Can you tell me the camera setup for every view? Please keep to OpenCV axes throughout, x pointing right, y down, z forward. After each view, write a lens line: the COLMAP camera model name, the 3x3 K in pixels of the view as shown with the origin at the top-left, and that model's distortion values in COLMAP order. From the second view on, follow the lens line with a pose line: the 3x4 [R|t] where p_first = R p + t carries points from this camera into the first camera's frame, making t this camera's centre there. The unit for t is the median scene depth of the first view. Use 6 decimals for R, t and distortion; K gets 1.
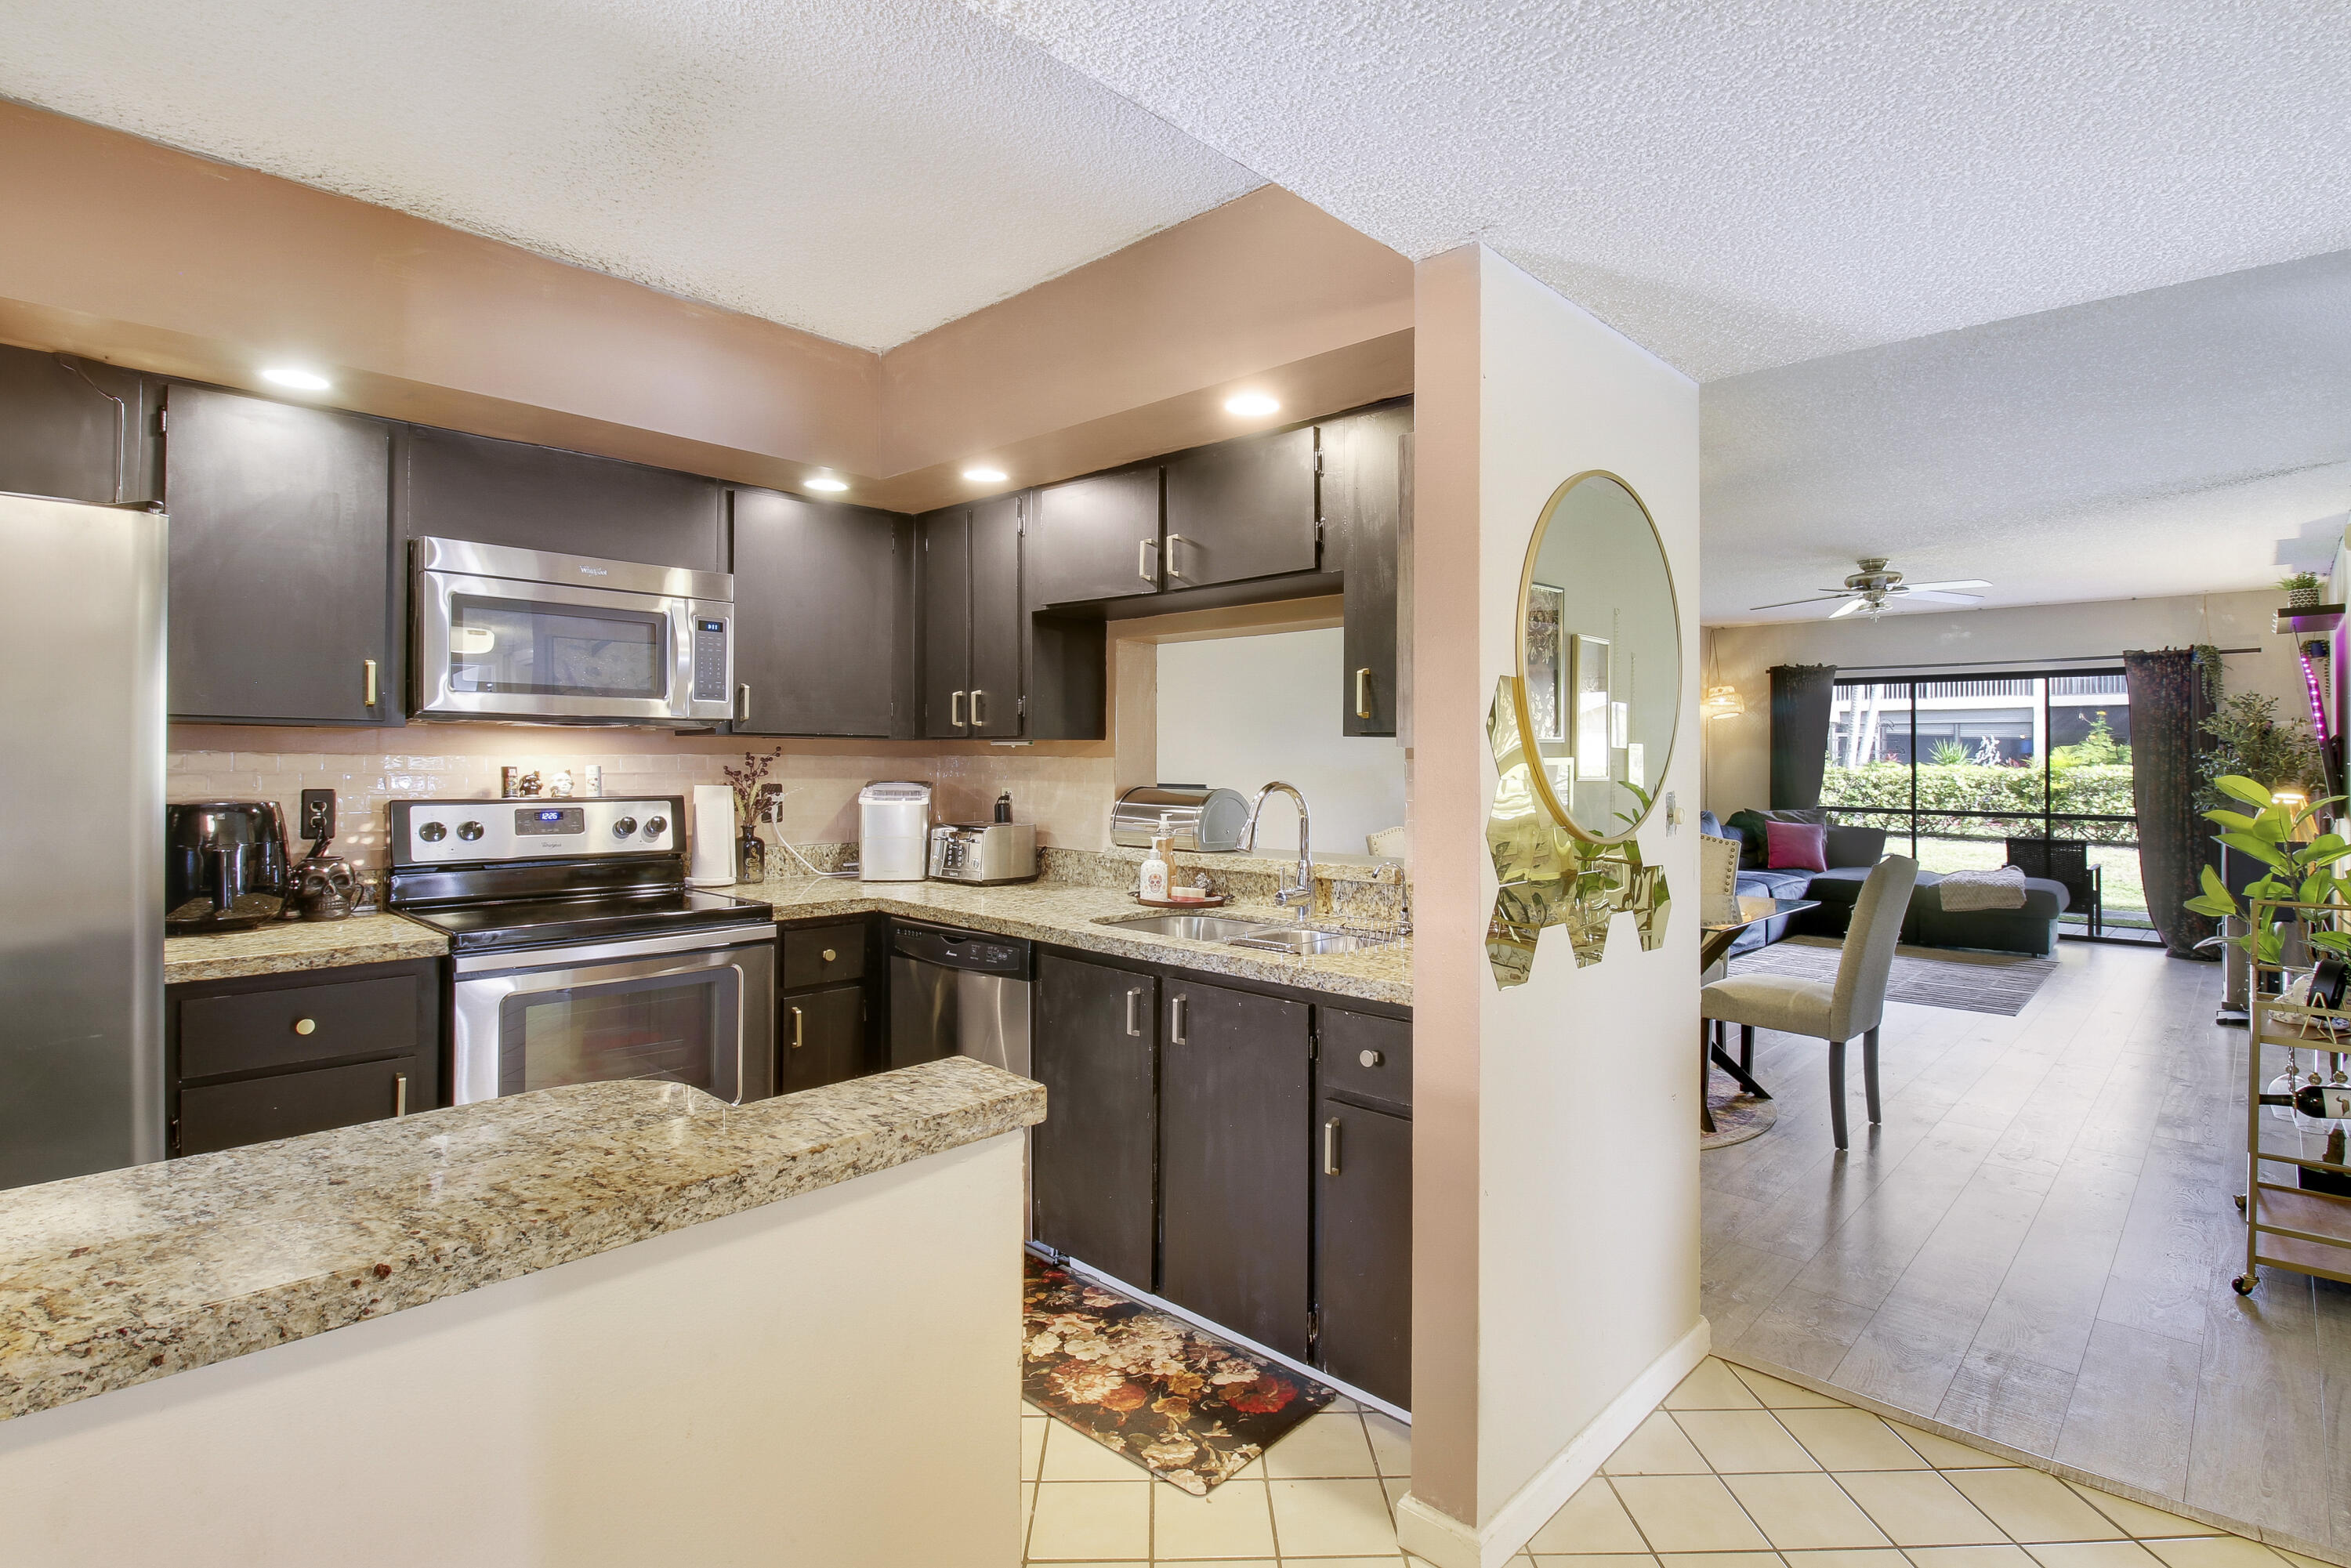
lens RADIAL K [[1118.1, 0, 1185.3], [0, 1118.1, 737.9], [0, 0, 1]] dist [-0.005543, -0.011124]
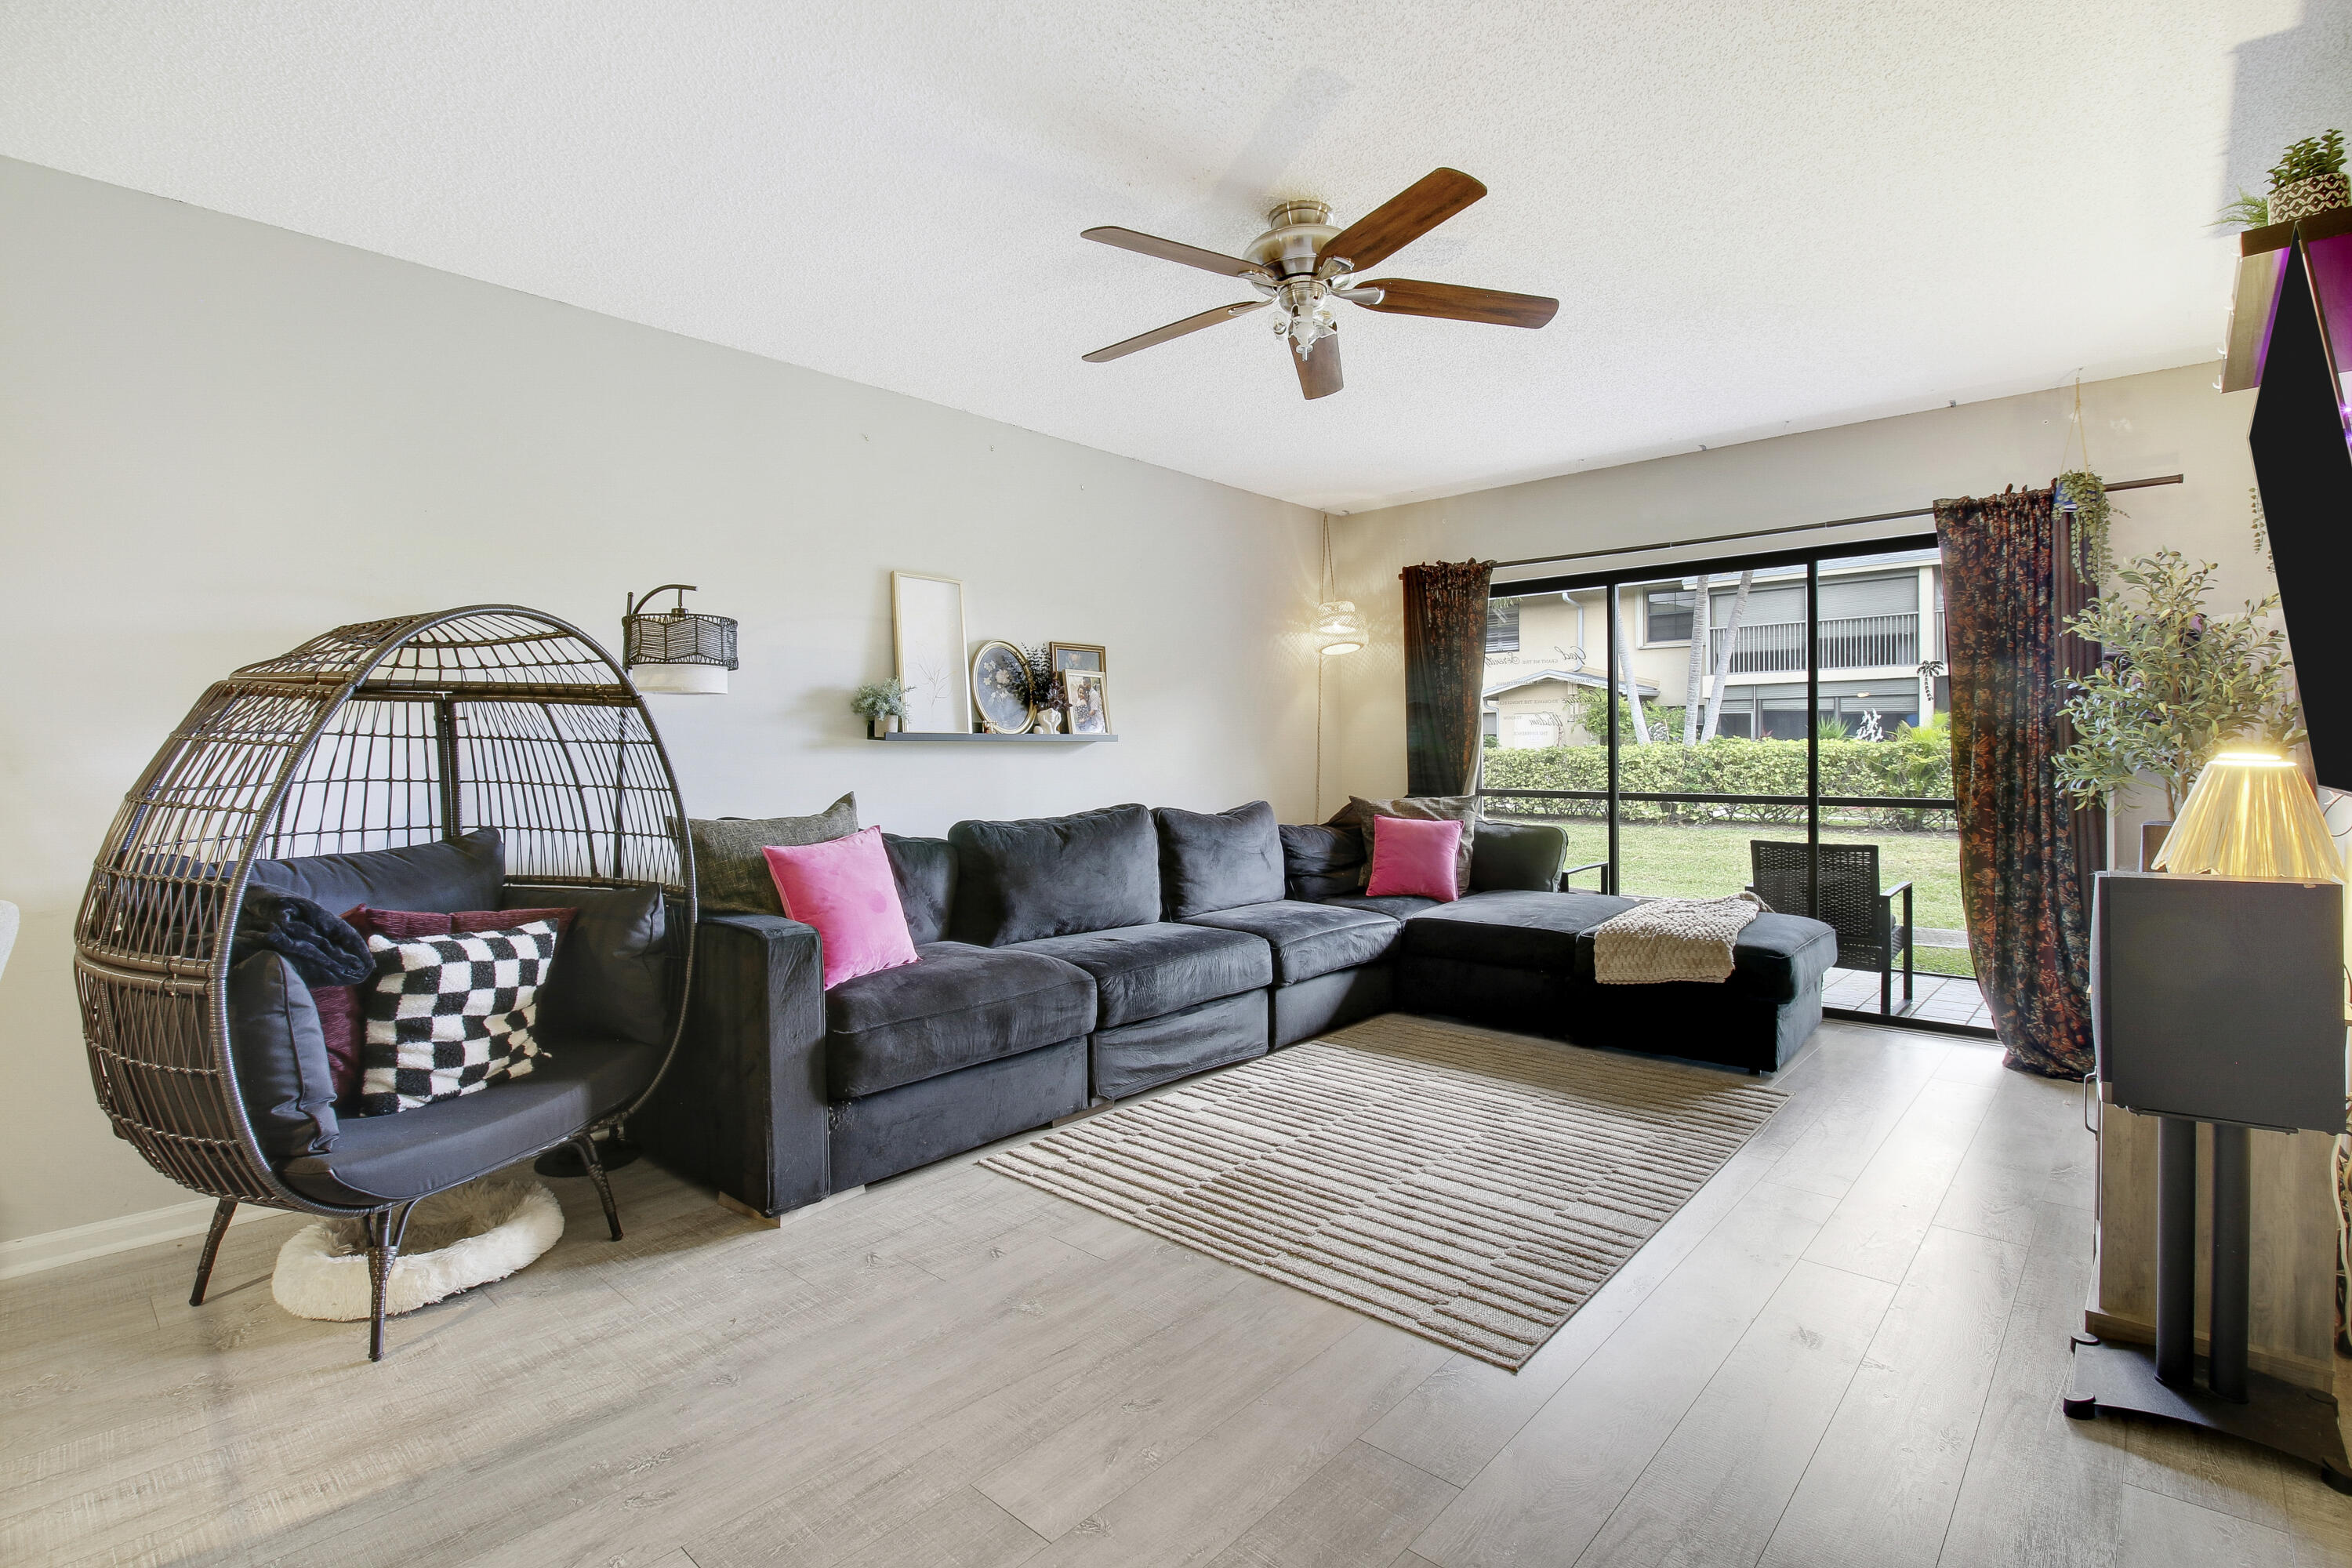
lens RADIAL K [[1118.6, 0, 1190.0], [0, 1118.6, 763.0], [0, 0, 1]] dist [-0.005543, -0.011124]
pose [[0.998646, -0.014500, 0.049964, 0.438754], [0.013147, 0.999541, 0.027289, 0.030362], [-0.050337, -0.026596, 0.998378, 0.455081]]
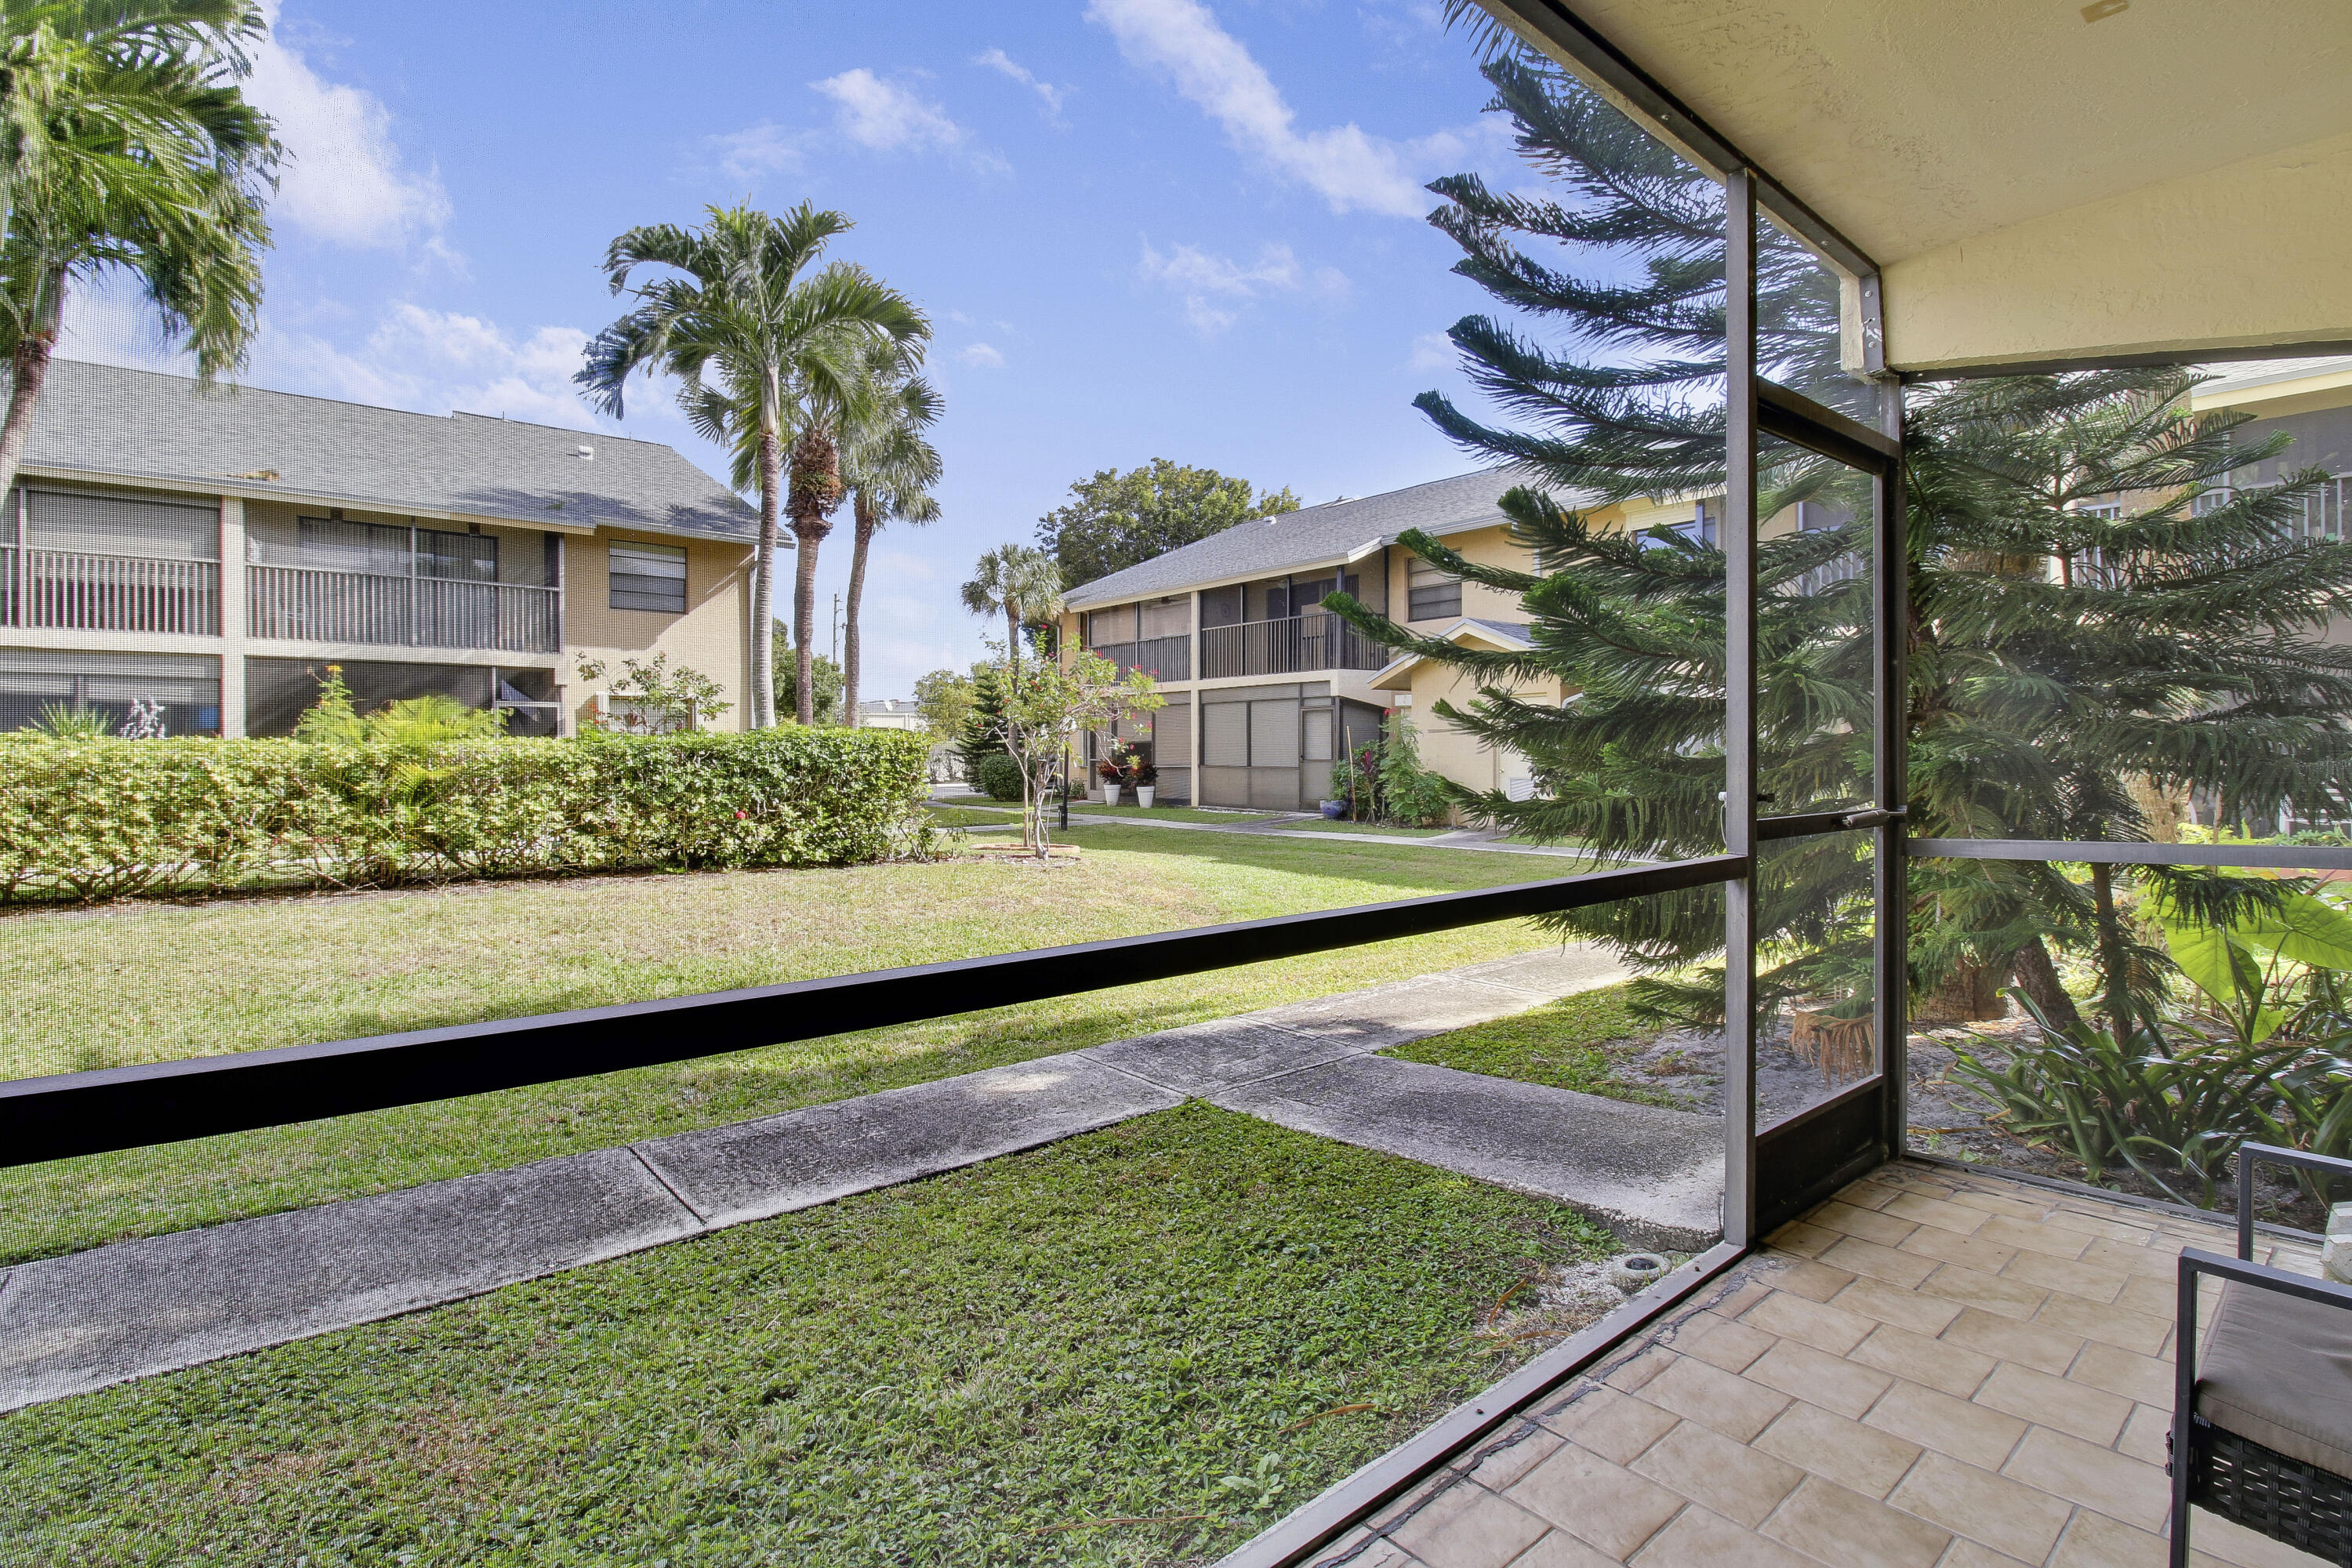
lens RADIAL K [[1118.6, 0, 1187.4], [0, 1118.6, 764.1], [0, 0, 1]] dist [-0.005543, -0.011124]
pose [[0.107263, -0.014469, 0.994125, 0.667119], [-0.012605, 0.999794, 0.015911, 0.052252], [-0.994151, -0.014238, 0.107058, 1.248084]]
